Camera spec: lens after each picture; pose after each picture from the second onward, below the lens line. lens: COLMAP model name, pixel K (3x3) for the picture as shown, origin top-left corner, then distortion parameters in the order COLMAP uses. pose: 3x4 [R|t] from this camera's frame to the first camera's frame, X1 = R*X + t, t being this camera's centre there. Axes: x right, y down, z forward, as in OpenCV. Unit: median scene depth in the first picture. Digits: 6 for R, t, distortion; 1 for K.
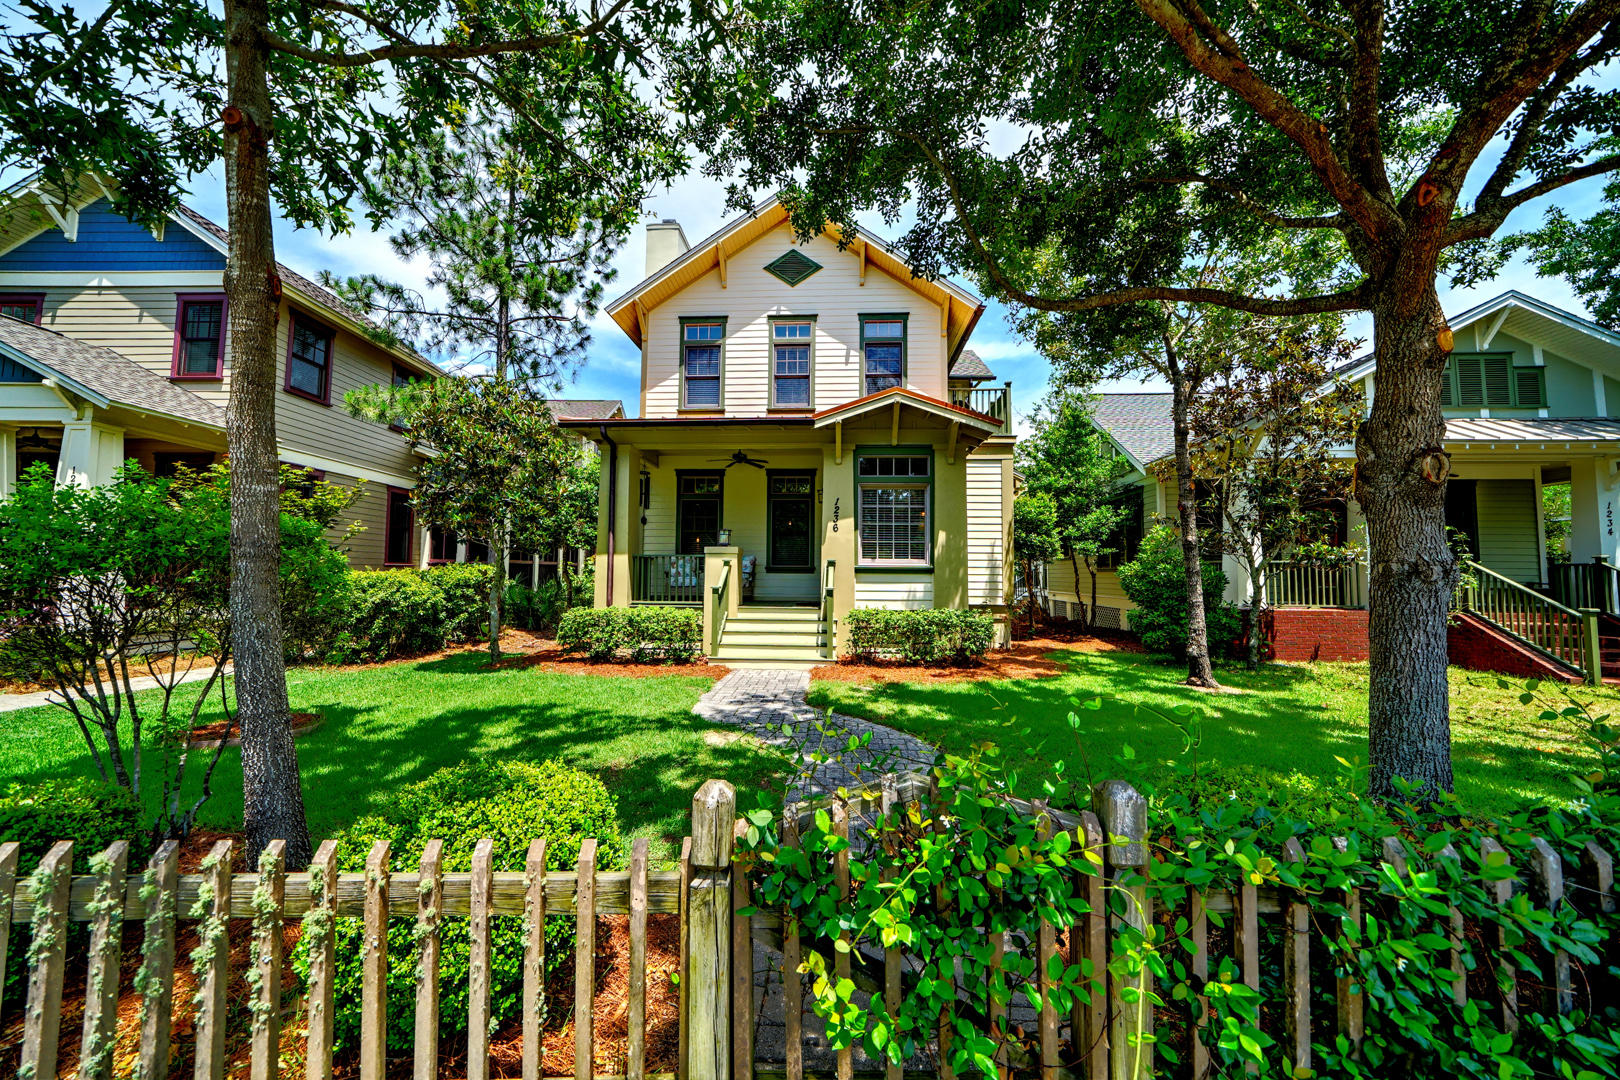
lens RADIAL K [[559.7, 0, 810.0], [0, 559.7, 540.0], [0, 0, 1]] dist [-0.018440, 0.000123]
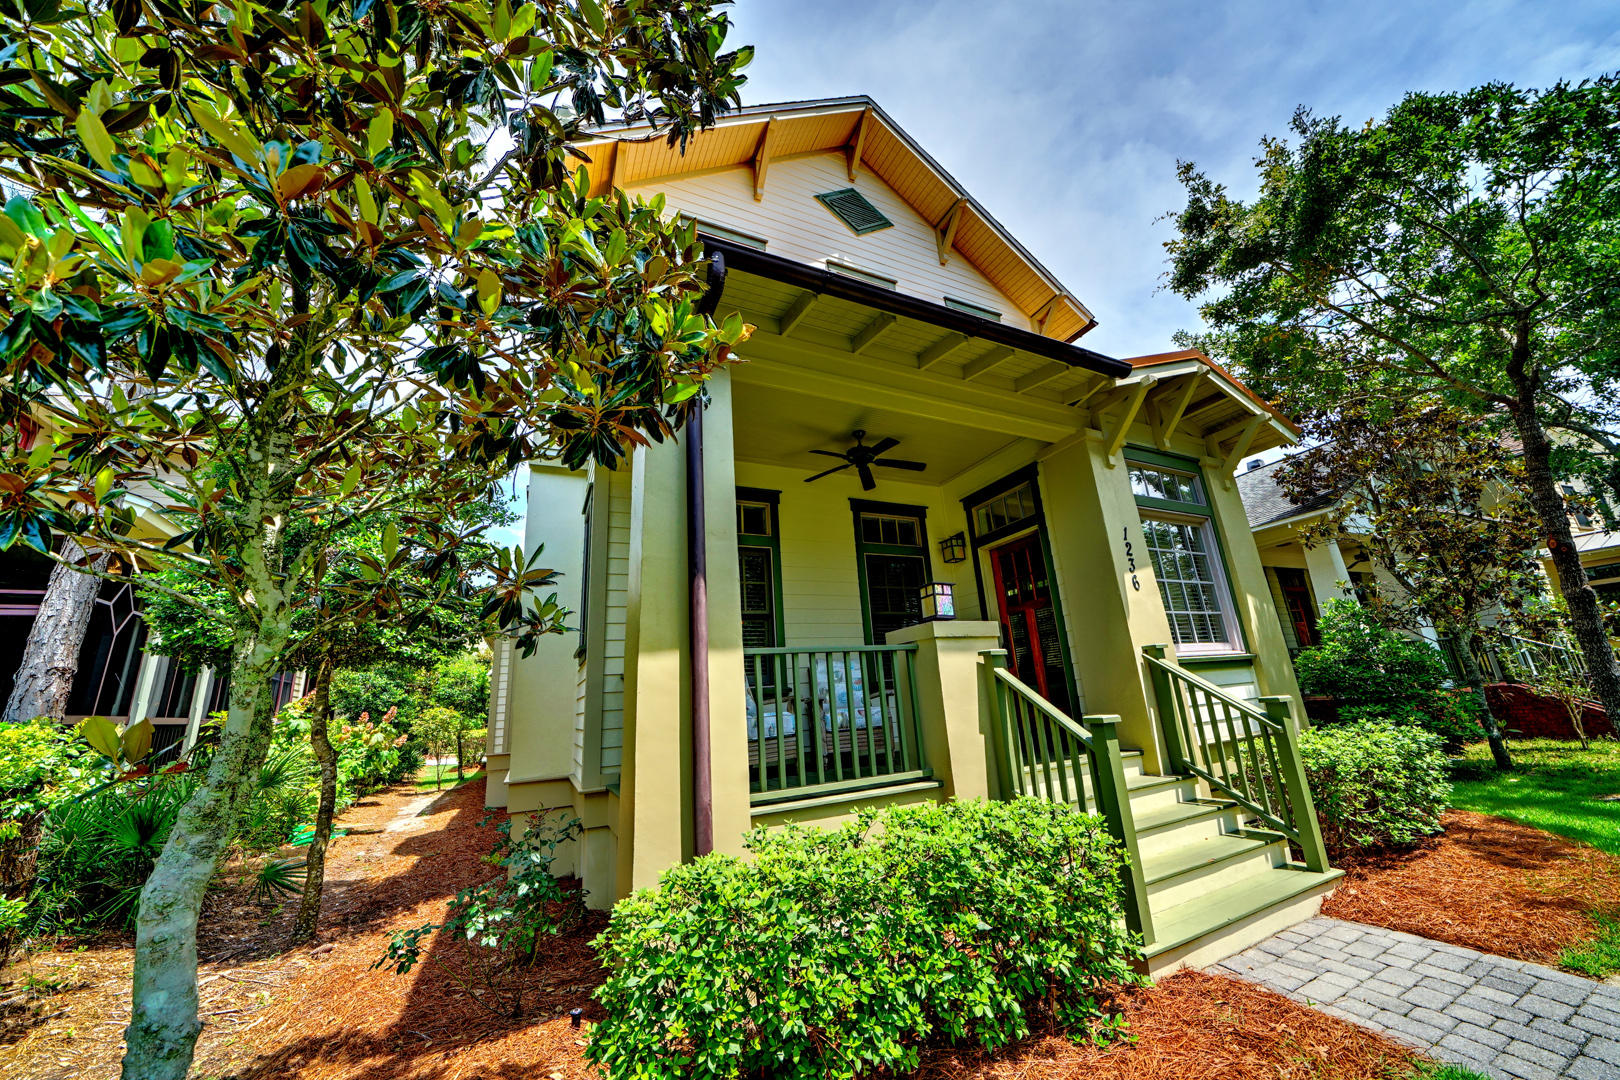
lens RADIAL K [[559.7, 0, 810.0], [0, 559.7, 540.0], [0, 0, 1]] dist [-0.018440, 0.000123]
pose [[0.873582, 0.065532, 0.482245, -0.435714], [0.050074, 0.973531, -0.223001, 0.036523], [-0.484095, 0.218957, 0.847178, 0.664712]]
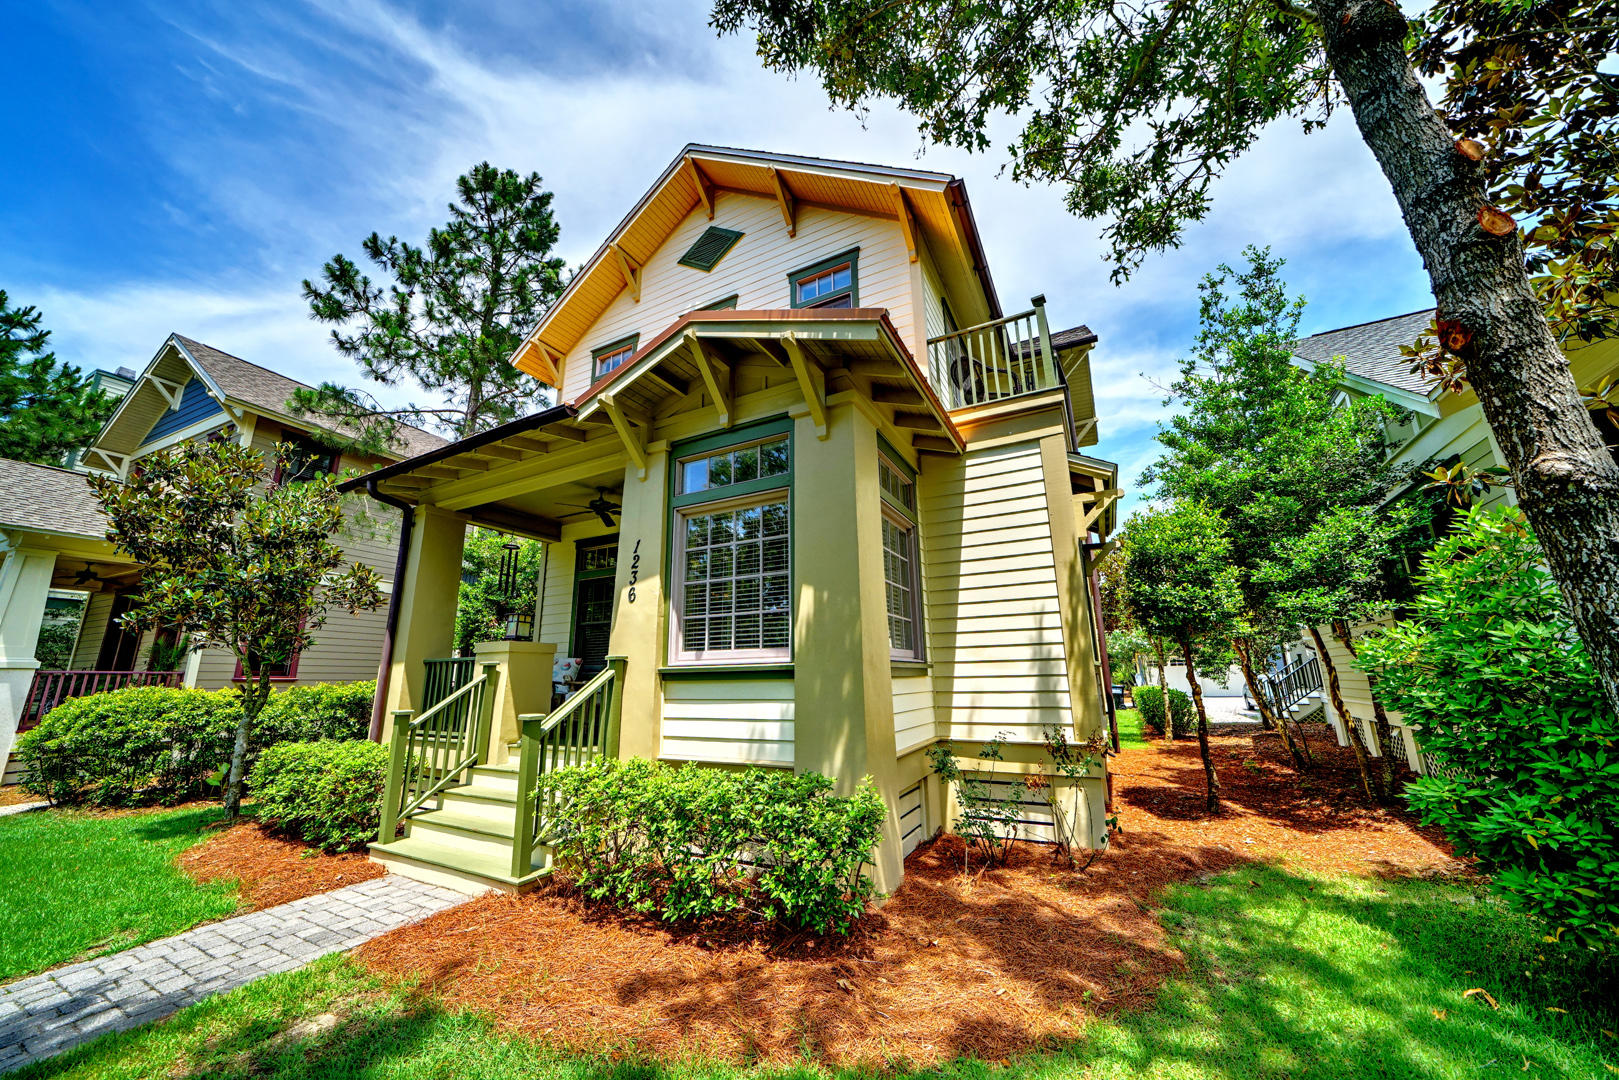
lens RADIAL K [[559.3, 0, 809.5], [0, 559.3, 540.0], [0, 0, 1]] dist [-0.018440, 0.000123]
pose [[0.909016, -0.123258, -0.398117, 0.393180], [0.048299, 0.979985, -0.193124, 0.035625], [0.413952, 0.156324, 0.896775, 0.552367]]
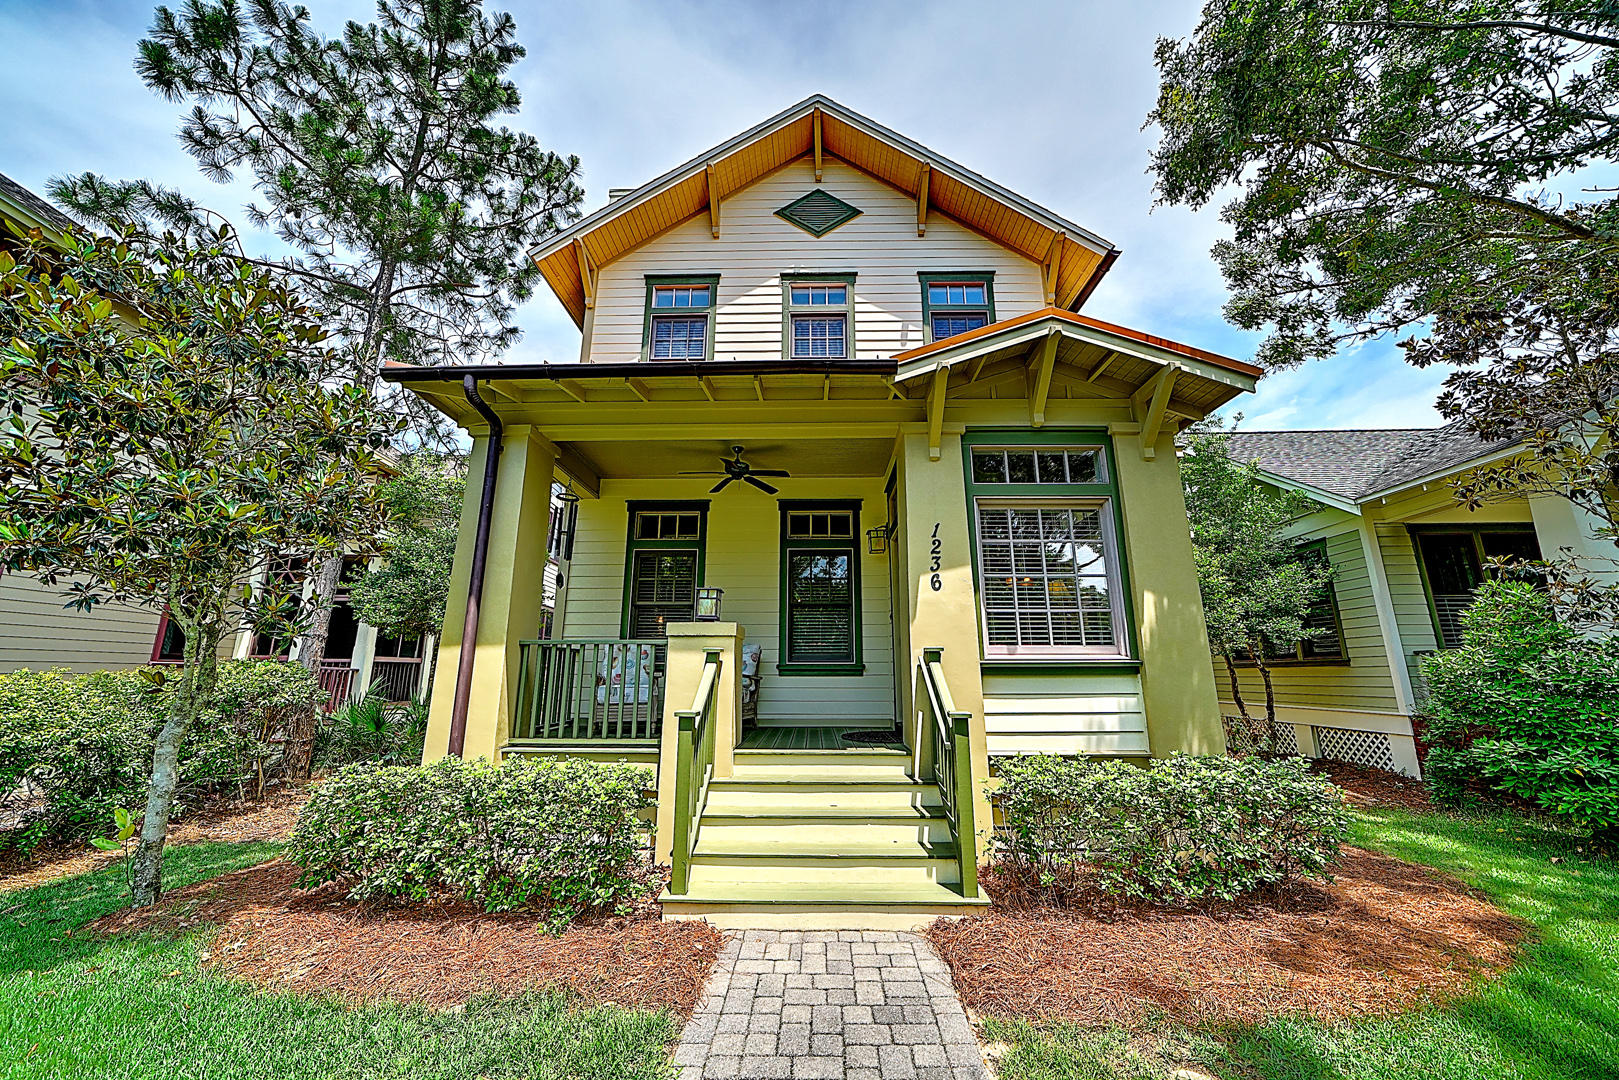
lens RADIAL K [[559.3, 0, 809.5], [0, 559.3, 540.0], [0, 0, 1]] dist [-0.018440, 0.000123]
pose [[0.999243, 0.000314, 0.038910, -0.079953], [0.006498, 0.984578, -0.174827, 0.025550], [-0.038365, 0.174948, 0.983830, 0.483864]]
